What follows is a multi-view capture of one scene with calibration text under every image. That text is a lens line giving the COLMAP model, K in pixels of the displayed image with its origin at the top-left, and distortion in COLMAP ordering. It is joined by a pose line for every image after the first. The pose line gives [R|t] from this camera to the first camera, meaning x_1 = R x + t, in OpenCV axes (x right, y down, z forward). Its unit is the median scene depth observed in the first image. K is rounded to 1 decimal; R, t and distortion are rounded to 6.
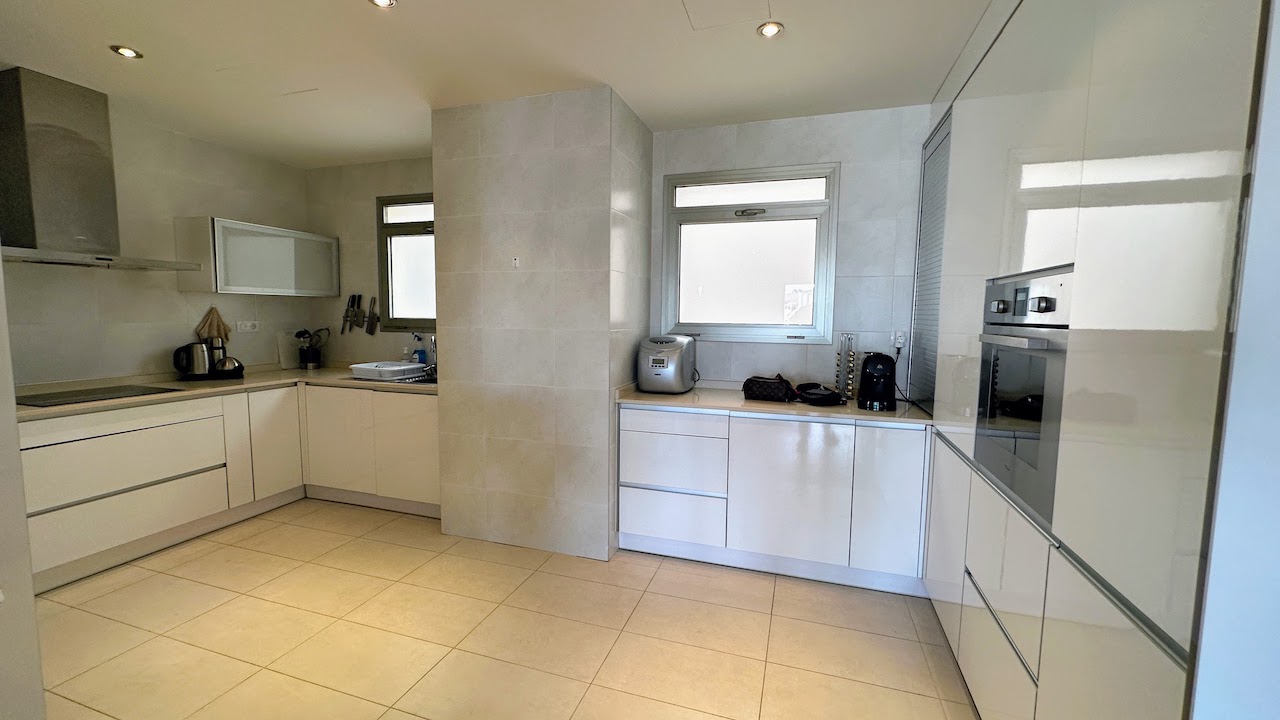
lens RADIAL K [[506.4, 0, 640.0], [0, 506.4, 360.0], [0, 0, 1]] dist [-0.002707, -0.000203]
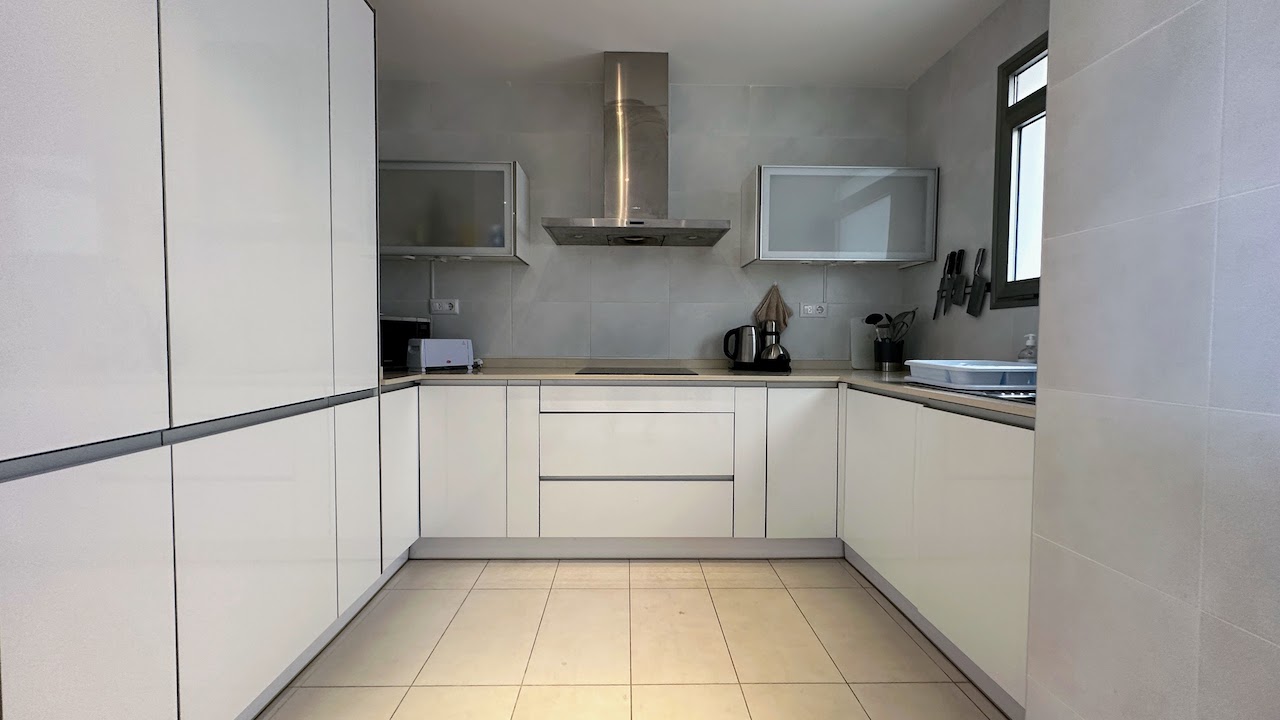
lens RADIAL K [[506.4, 0, 640.0], [0, 506.4, 360.0], [0, 0, 1]] dist [-0.002707, -0.000203]
pose [[0.327685, 0.024693, -0.944464, -0.130673], [-0.087095, 0.996191, -0.004173, 0.039554], [0.940764, 0.083625, 0.328588, 0.525795]]
